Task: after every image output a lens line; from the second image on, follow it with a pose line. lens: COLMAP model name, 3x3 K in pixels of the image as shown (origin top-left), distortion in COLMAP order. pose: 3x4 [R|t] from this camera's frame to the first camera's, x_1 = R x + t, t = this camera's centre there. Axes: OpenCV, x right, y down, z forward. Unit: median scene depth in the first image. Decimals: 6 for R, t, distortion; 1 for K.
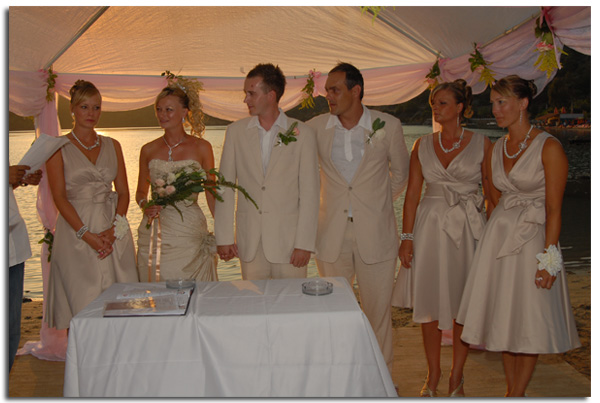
lens RADIAL K [[650.9, 0, 300.0], [0, 650.9, 201.5], [0, 0, 1]] dist [-0.118698, 0.132172]
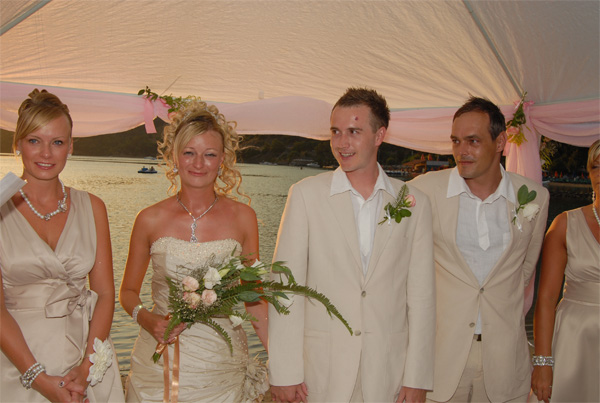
lens RADIAL K [[650.9, 0, 300.0], [0, 650.9, 201.5], [0, 0, 1]] dist [-0.118698, 0.132172]
pose [[0.958475, 0.031609, 0.283418, -0.280204], [-0.016874, 0.998383, -0.054282, -0.070228], [-0.284676, 0.047245, 0.957459, 0.425661]]
